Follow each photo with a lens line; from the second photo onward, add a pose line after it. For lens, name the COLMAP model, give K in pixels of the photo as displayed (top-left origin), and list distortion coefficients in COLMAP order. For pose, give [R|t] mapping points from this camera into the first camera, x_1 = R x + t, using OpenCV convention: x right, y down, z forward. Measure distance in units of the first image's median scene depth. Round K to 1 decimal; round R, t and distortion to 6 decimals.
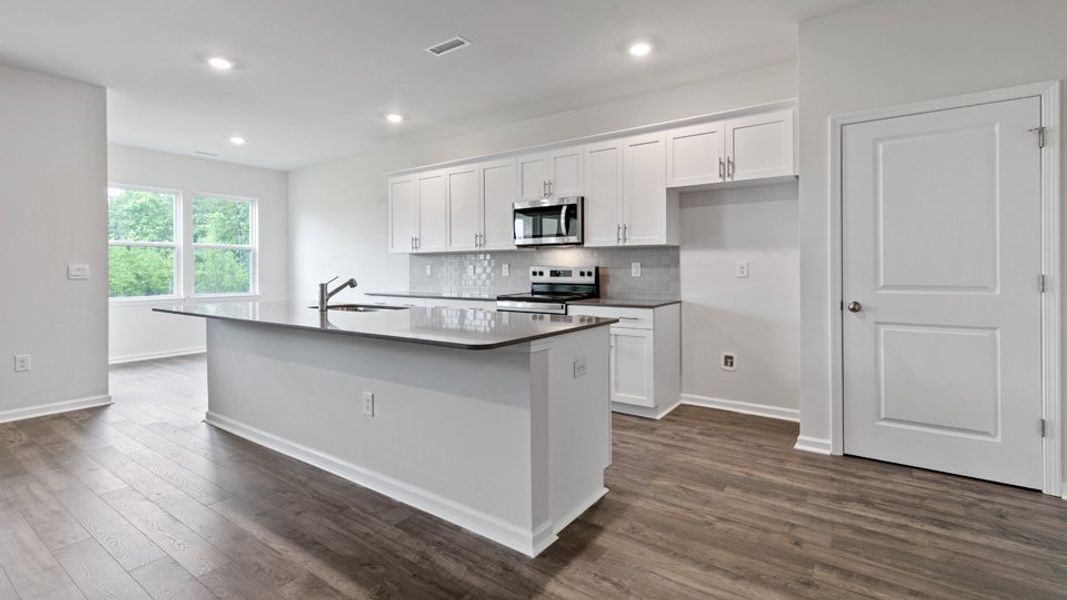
lens RADIAL K [[485.0, 0, 533.8], [0, 485.0, 267.1], [0, 0, 1]] dist [0.002509, -0.000413]
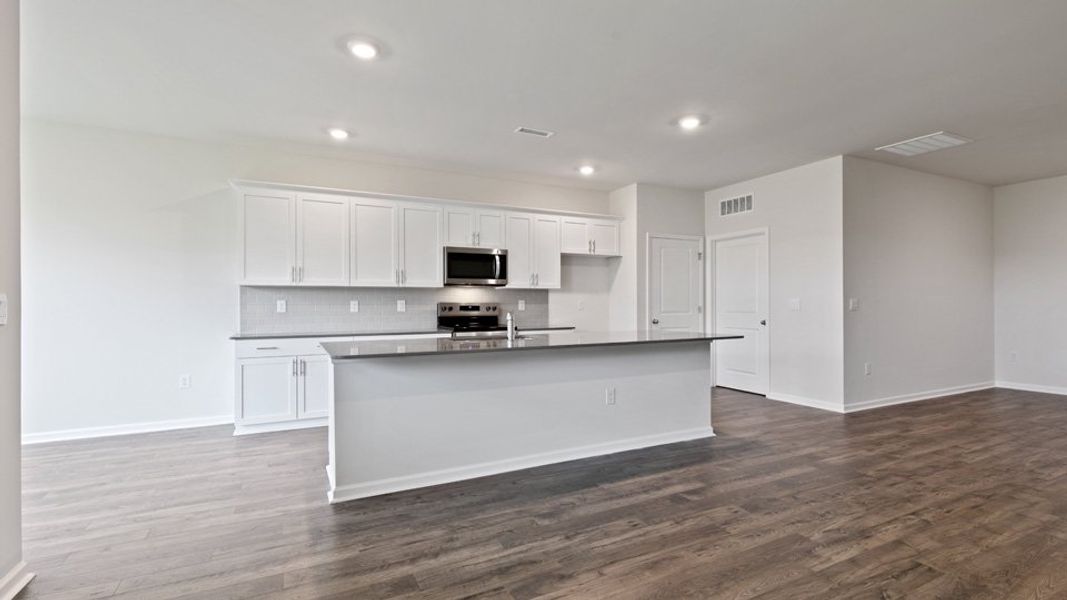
lens RADIAL K [[484.5, 0, 533.5], [0, 484.5, 300.0], [0, 0, 1]] dist [0.002466, 0.000052]
pose [[0.472716, 0.010600, 0.881151, -1.060226], [-0.000441, 0.999930, -0.011792, 0.007265], [-0.881215, 0.005185, 0.472688, 0.316509]]
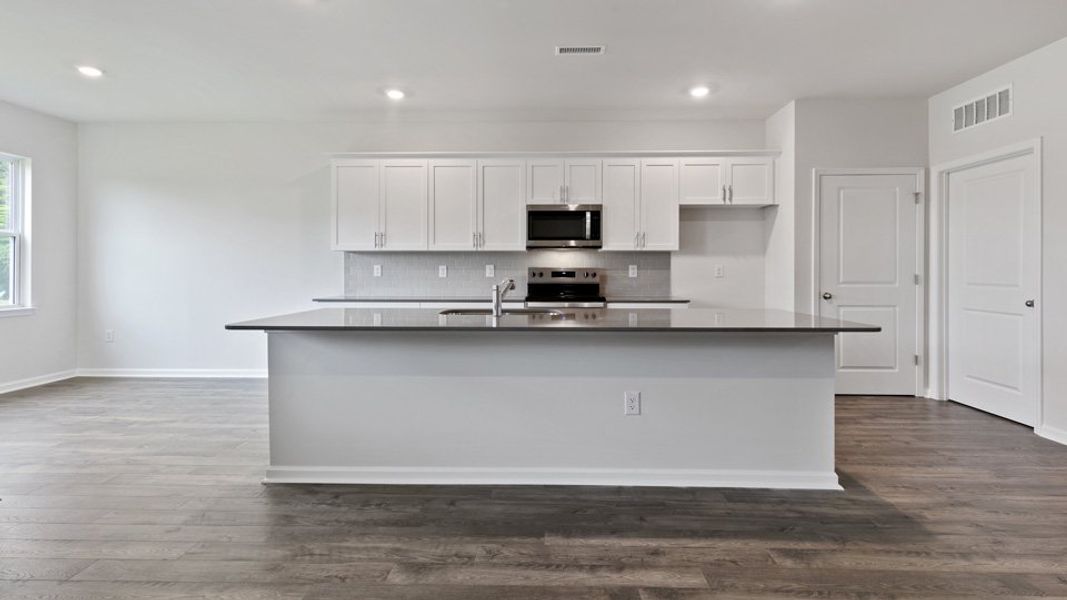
lens RADIAL K [[485.0, 0, 533.8], [0, 485.0, 267.1], [0, 0, 1]] dist [0.002509, -0.000413]
pose [[0.835241, 0.008737, 0.549815, -0.655205], [-0.006427, 0.999961, -0.006127, 0.004594], [-0.549846, 0.001583, 0.835264, 0.166453]]
